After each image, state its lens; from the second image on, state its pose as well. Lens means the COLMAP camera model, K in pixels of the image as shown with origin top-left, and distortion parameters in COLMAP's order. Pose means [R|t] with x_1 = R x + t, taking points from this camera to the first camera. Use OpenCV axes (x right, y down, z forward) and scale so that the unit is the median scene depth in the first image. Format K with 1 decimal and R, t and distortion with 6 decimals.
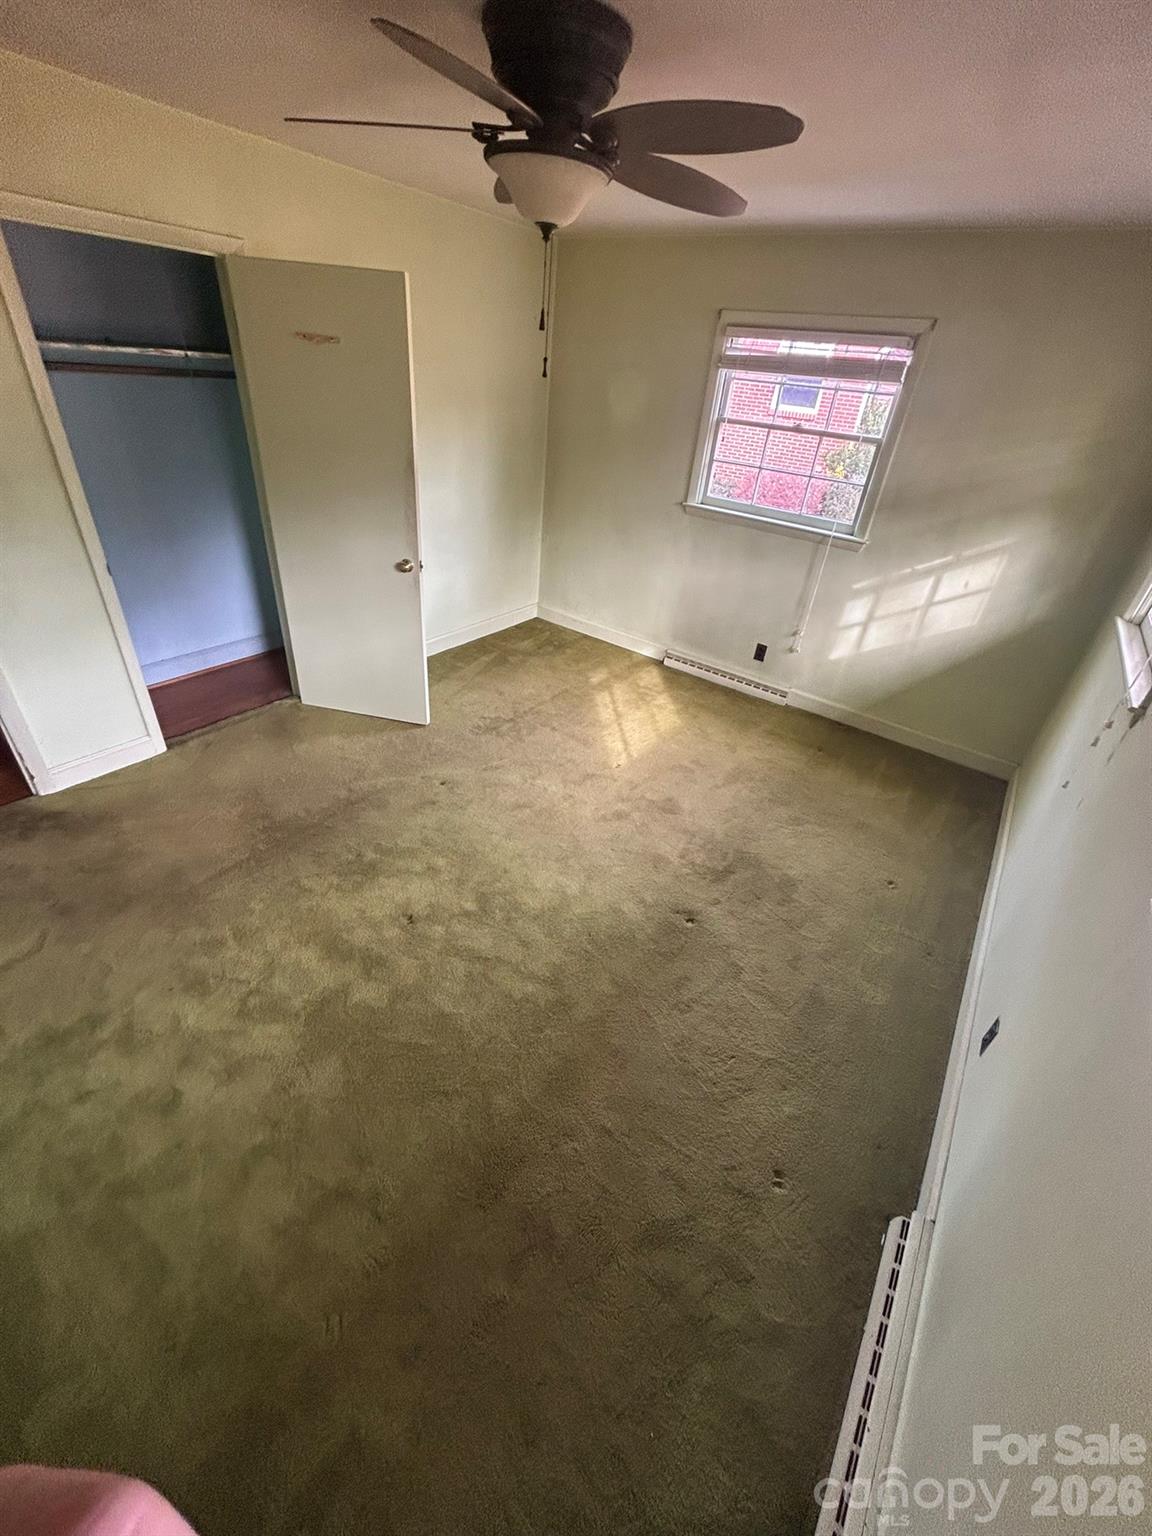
lens RADIAL K [[613.0, 0, 576.5], [0, 613.0, 765.4], [0, 0, 1]] dist [-0.001345, 0.000356]
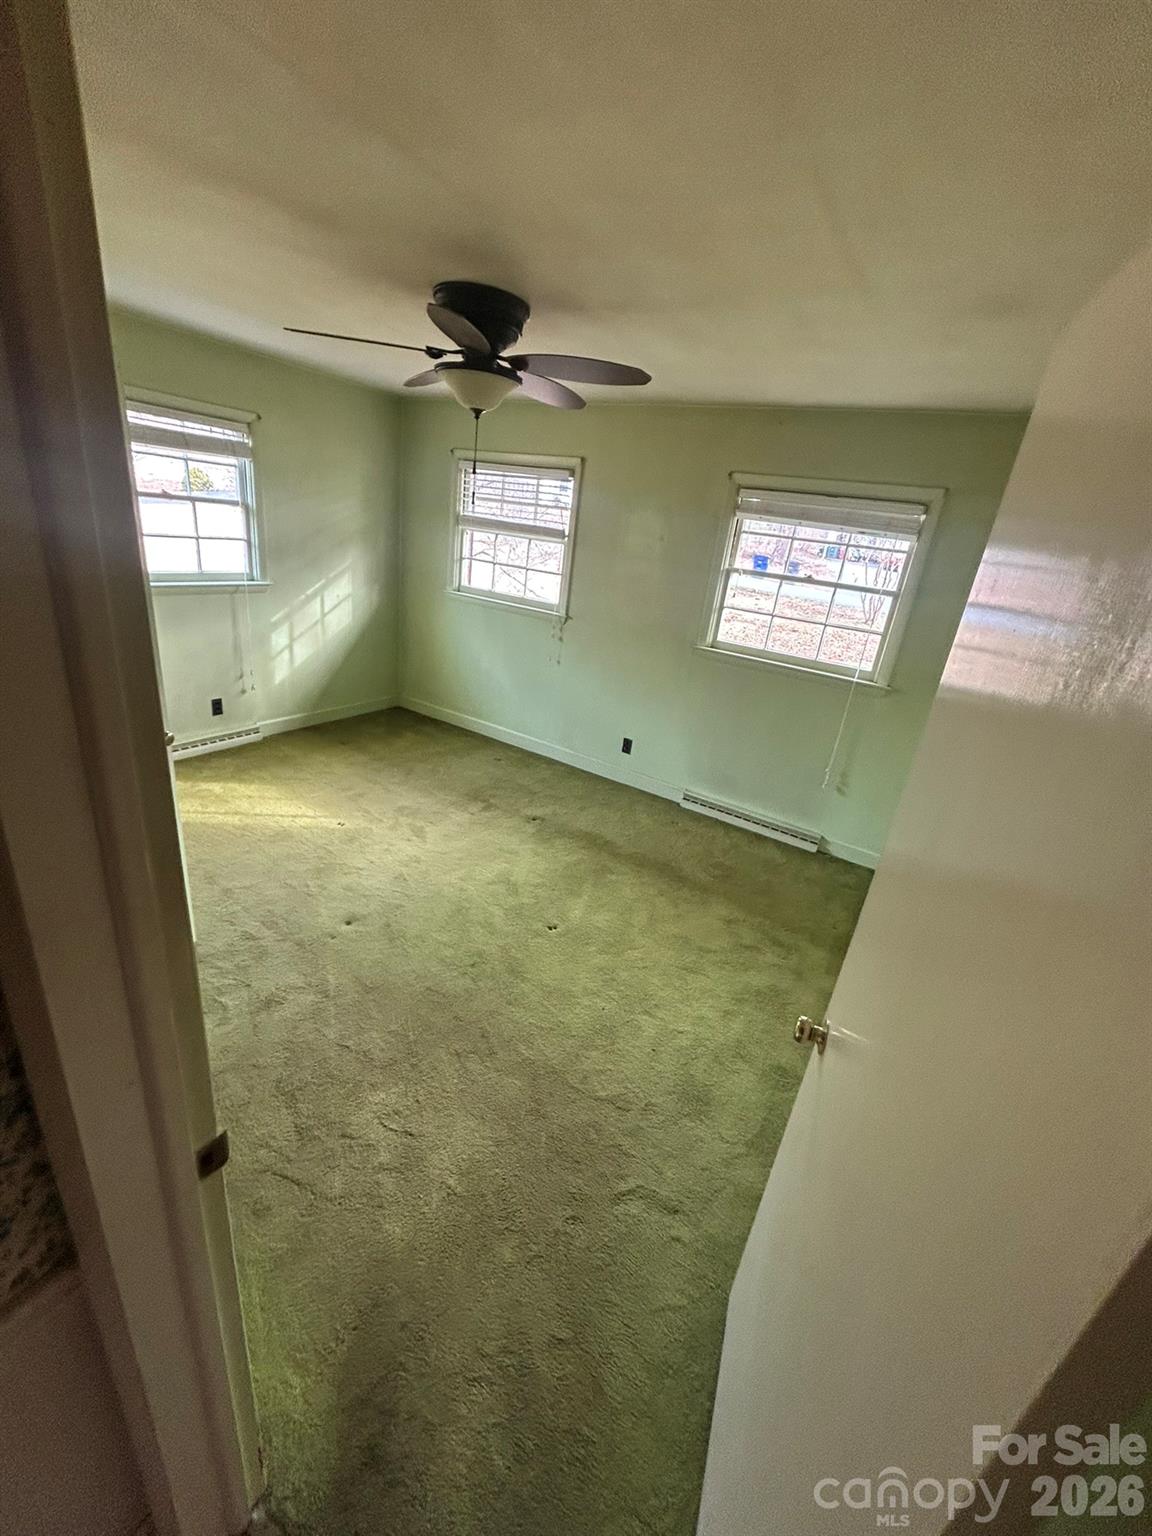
lens RADIAL K [[617.7, 0, 577.4], [0, 617.7, 764.9], [0, 0, 1]] dist [-0.001859, 0.000782]
pose [[-0.054589, -0.453100, 0.889787, -0.788645], [0.438833, 0.789556, 0.428983, -0.329545], [-0.896909, 0.413885, 0.155734, 0.404280]]
